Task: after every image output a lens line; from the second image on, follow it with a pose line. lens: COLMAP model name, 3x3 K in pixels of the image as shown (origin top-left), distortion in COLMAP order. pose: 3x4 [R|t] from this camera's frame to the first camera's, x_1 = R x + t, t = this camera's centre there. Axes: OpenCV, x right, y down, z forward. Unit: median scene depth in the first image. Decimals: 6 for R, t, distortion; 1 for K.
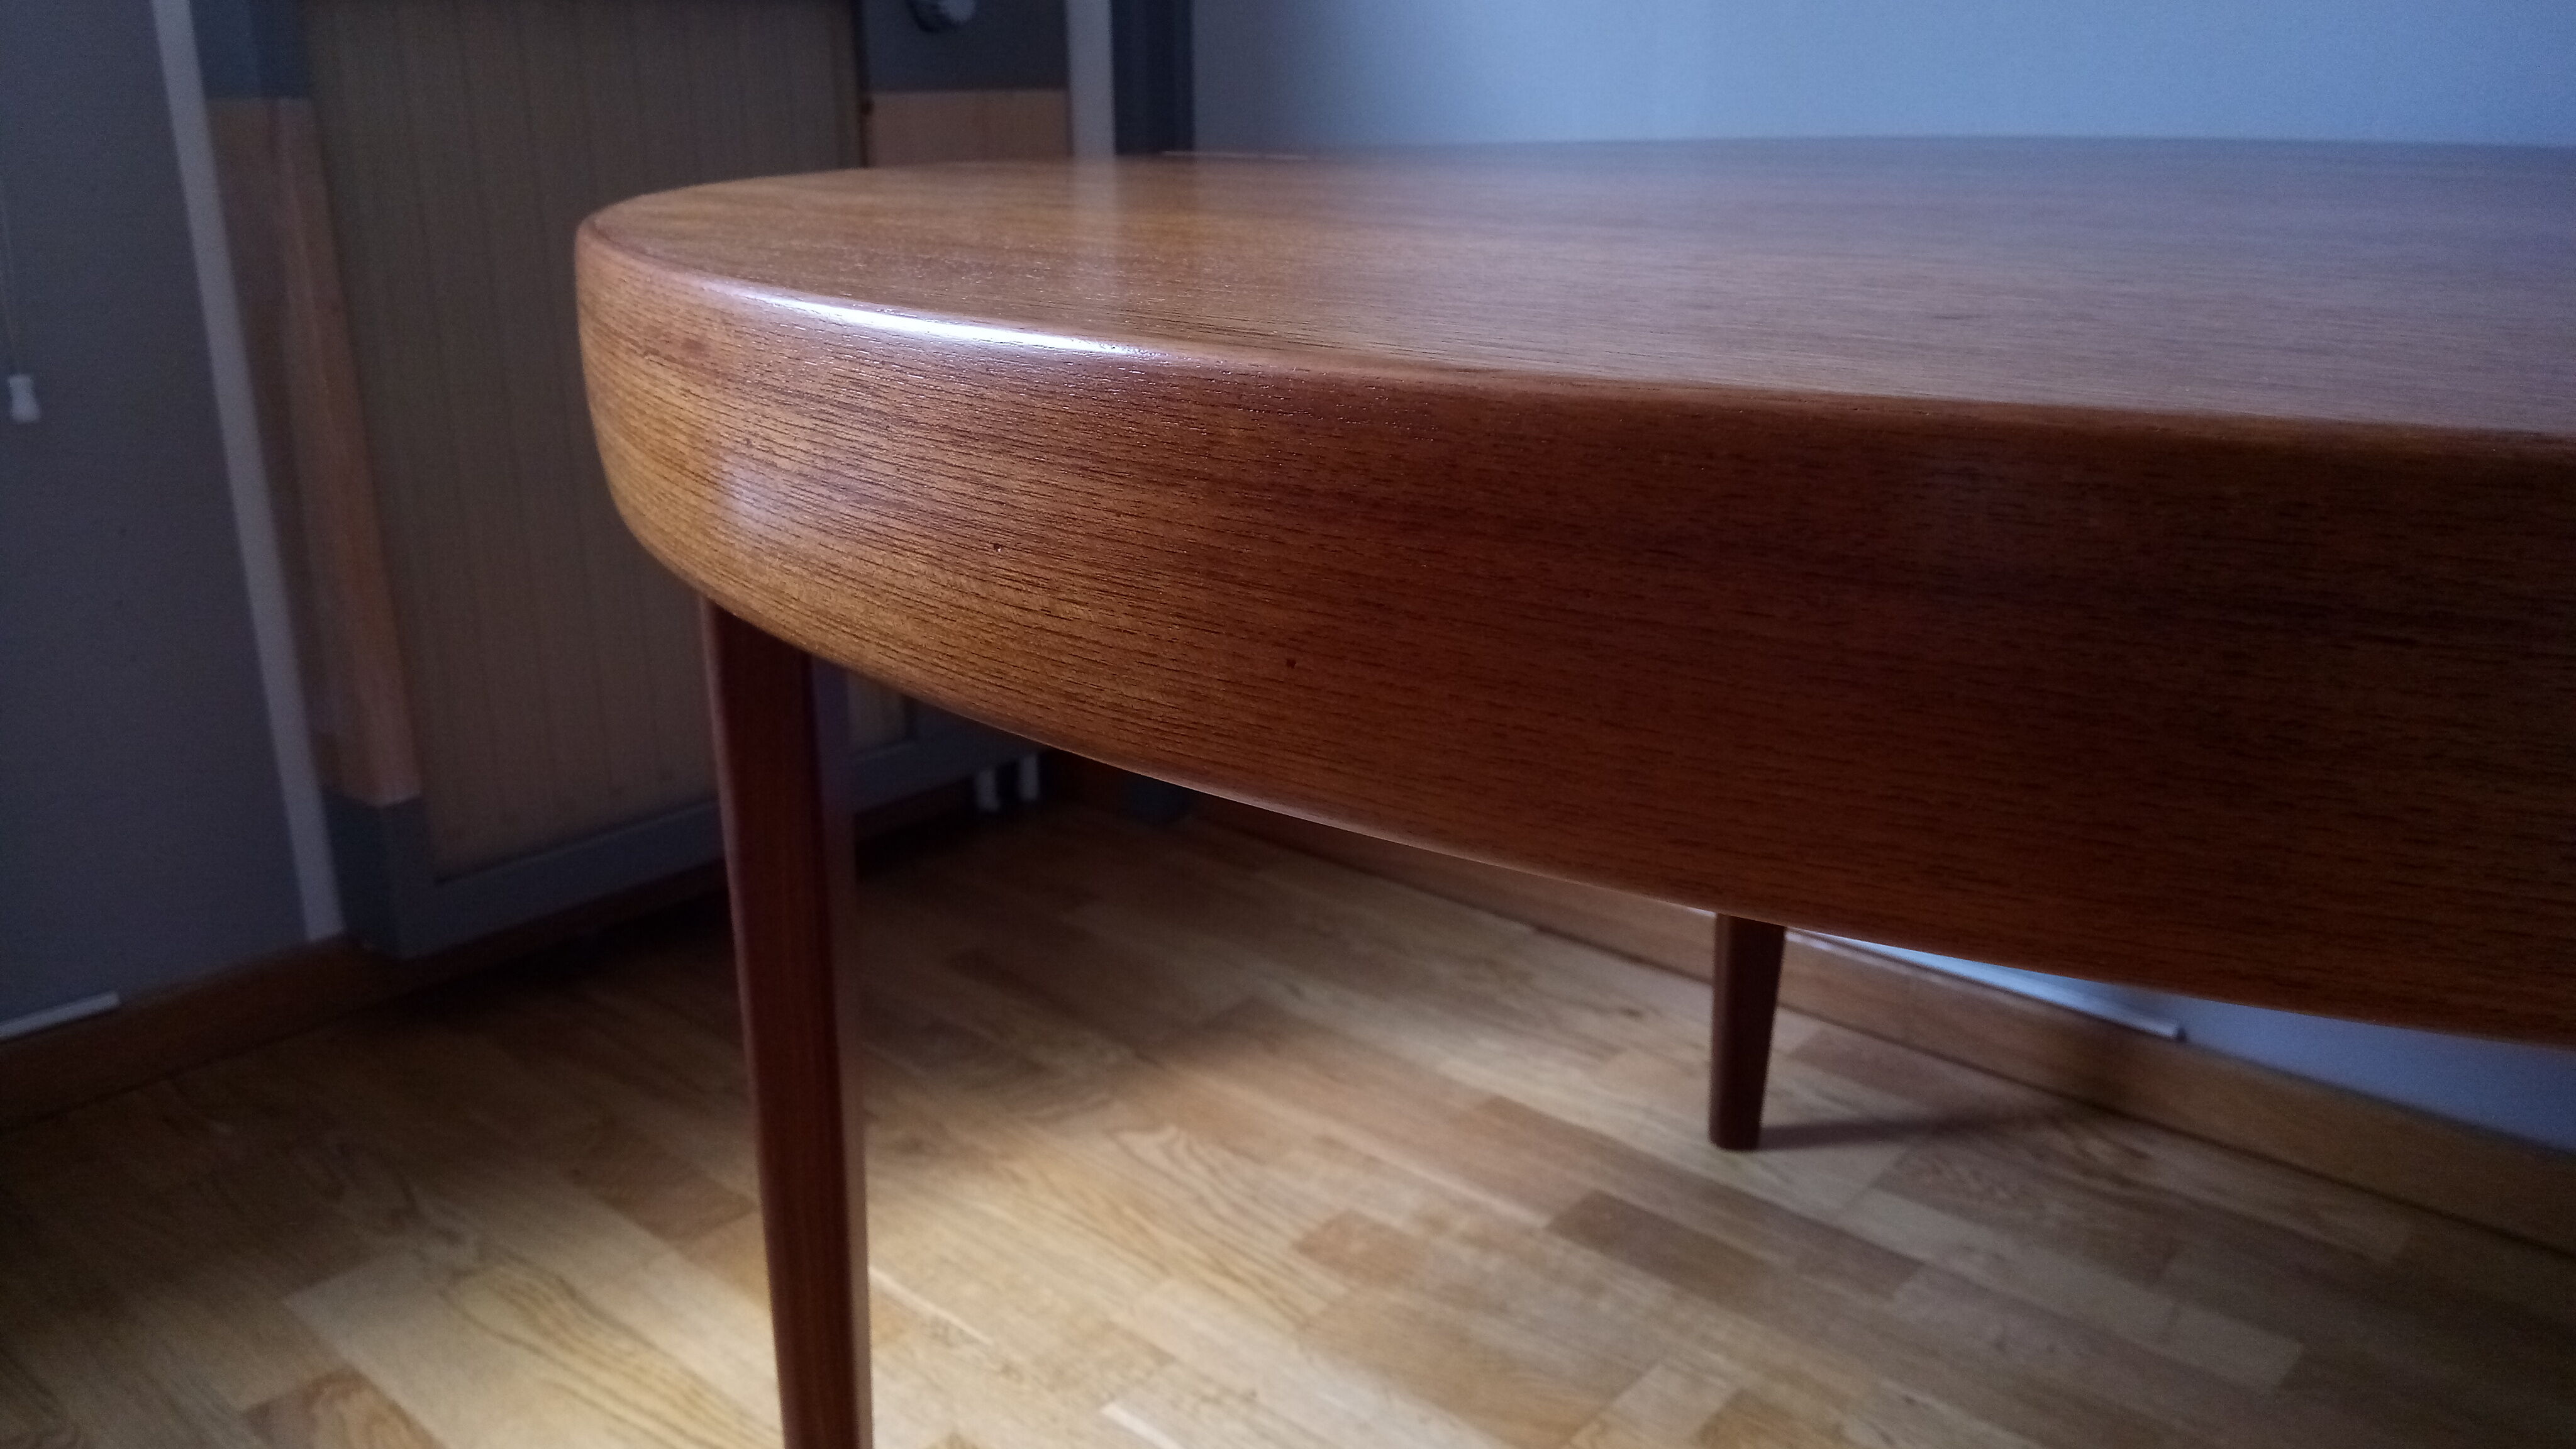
lens RADIAL K [[1994.8, 0, 1256.4], [0, 1994.8, 746.5], [0, 0, 1]] dist [0.094569, -0.160252]
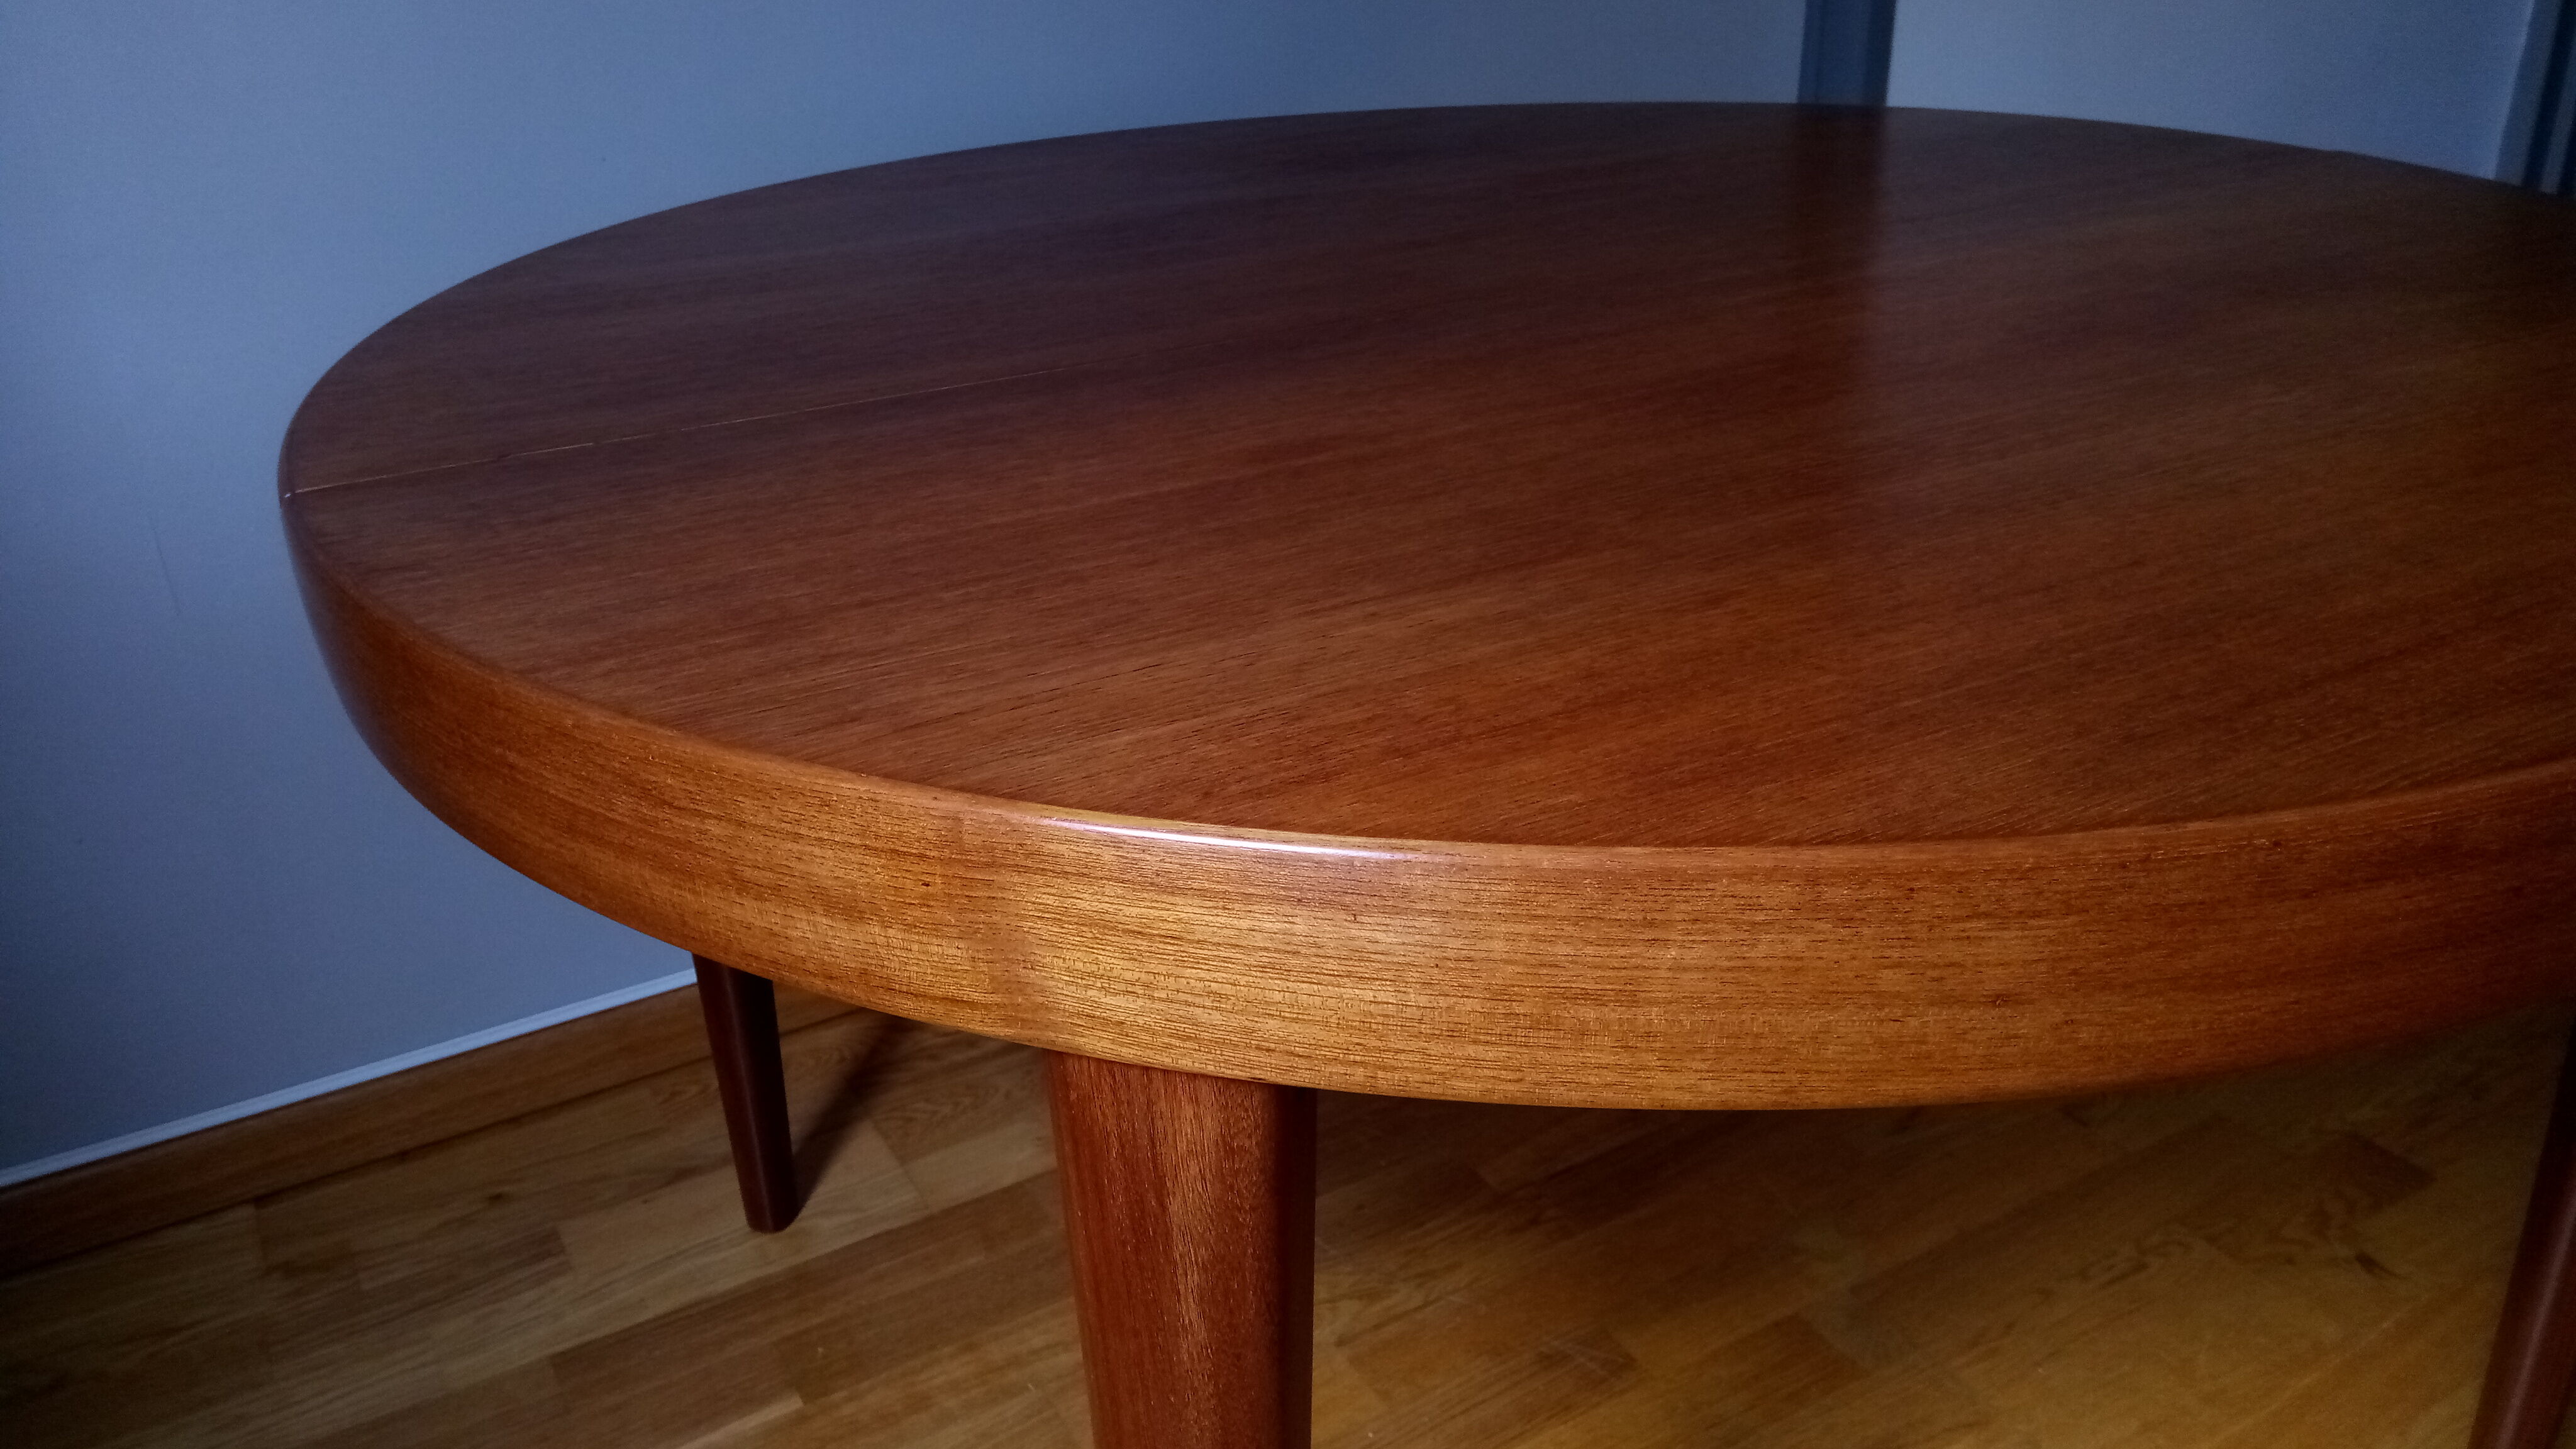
lens RADIAL K [[1994.8, 0, 1258.8], [0, 1994.8, 725.5], [0, 0, 1]] dist [0.094569, -0.160252]
pose [[0.317532, -0.414171, 0.853016, -0.469494], [0.329193, 0.891771, 0.310447, -0.271402], [-0.889272, 0.182230, 0.419508, 0.352732]]
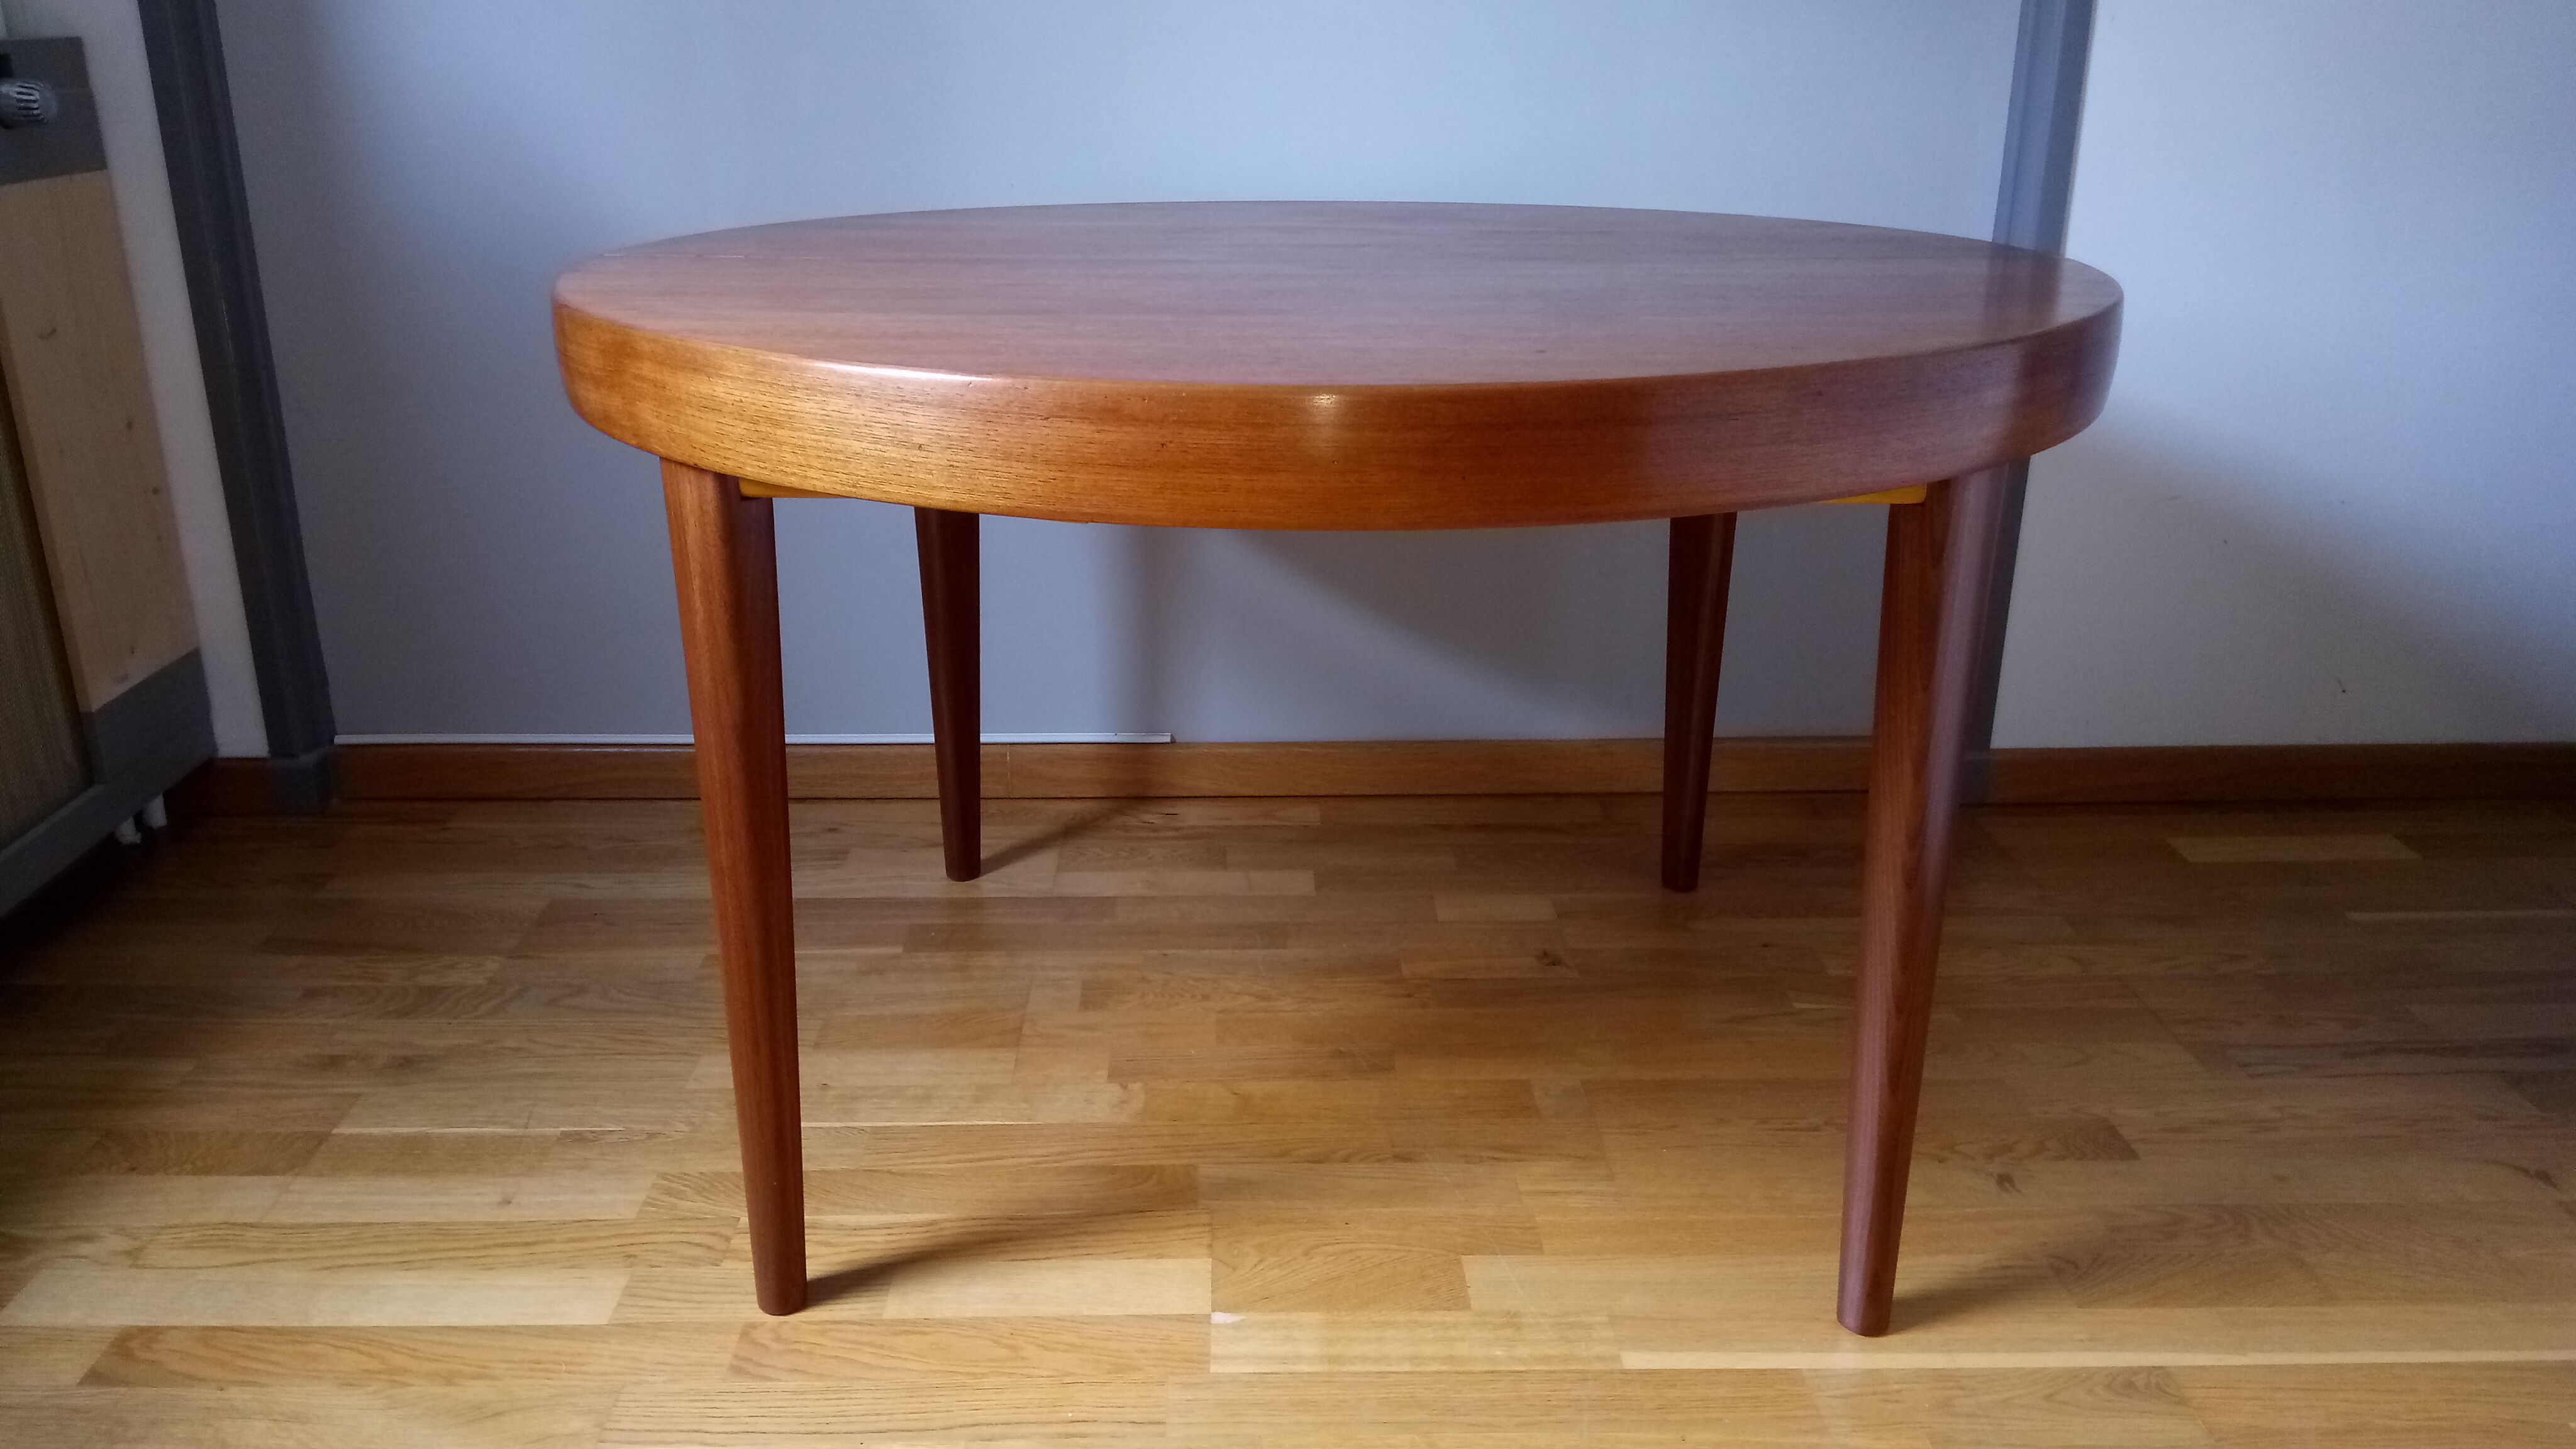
lens RADIAL K [[1994.8, 0, 1254.8], [0, 1994.8, 758.7], [0, 0, 1]] dist [0.094569, -0.160252]
pose [[0.733884, -0.229104, 0.639473, -0.580109], [0.208876, 0.971906, 0.108491, -0.004804], [-0.646363, 0.053950, 0.761121, -0.301388]]
